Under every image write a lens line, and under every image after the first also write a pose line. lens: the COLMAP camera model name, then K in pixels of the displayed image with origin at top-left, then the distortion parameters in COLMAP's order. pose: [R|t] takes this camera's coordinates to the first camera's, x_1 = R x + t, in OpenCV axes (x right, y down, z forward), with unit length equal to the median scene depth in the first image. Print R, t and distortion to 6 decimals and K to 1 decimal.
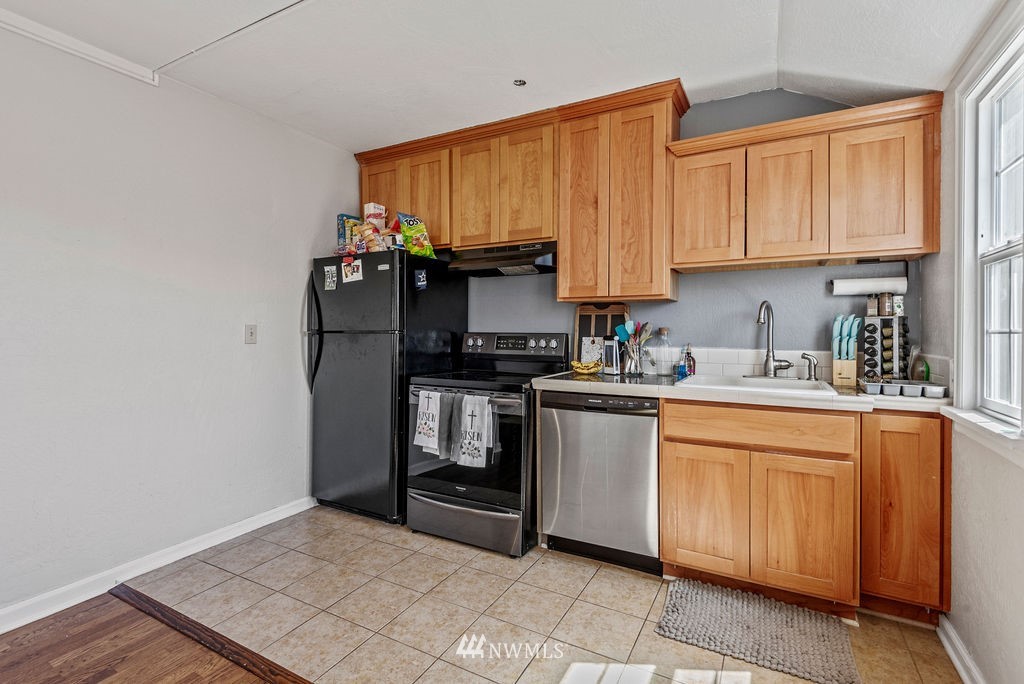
lens RADIAL K [[471.7, 0, 507.1], [0, 471.7, 333.1], [0, 0, 1]] dist [0.019709, -0.012880]
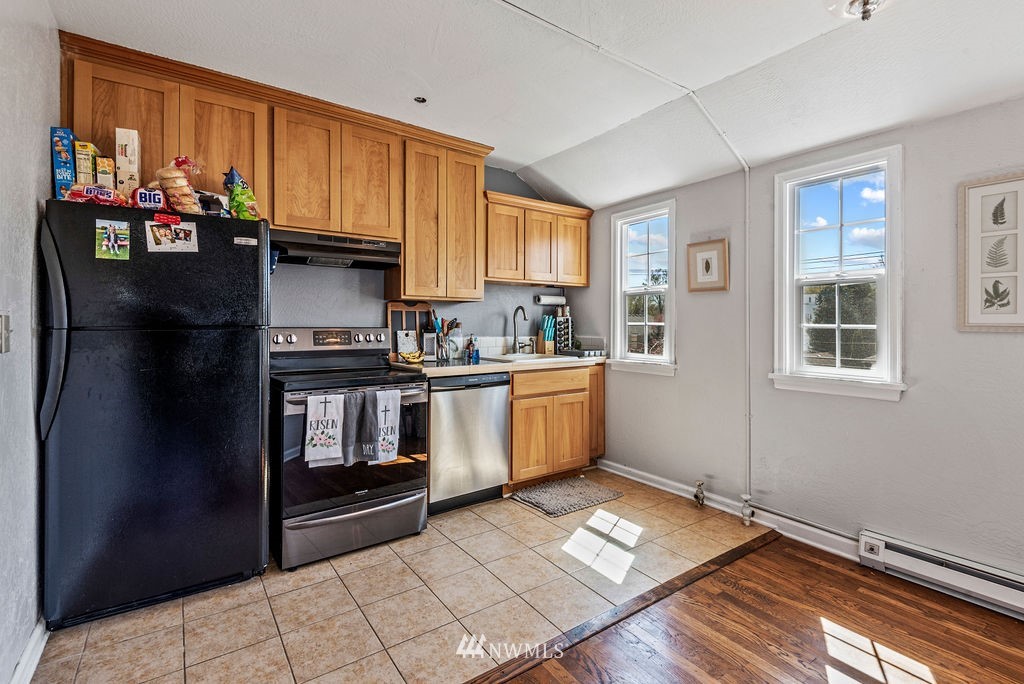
lens RADIAL K [[471.7, 0, 497.7], [0, 471.7, 323.7], [0, 0, 1]] dist [0.019709, -0.012880]
pose [[0.442336, -0.001735, 0.896848, -0.845913], [0.004970, 0.999988, -0.000517, -0.006894], [-0.896836, 0.004686, 0.442339, 0.339589]]
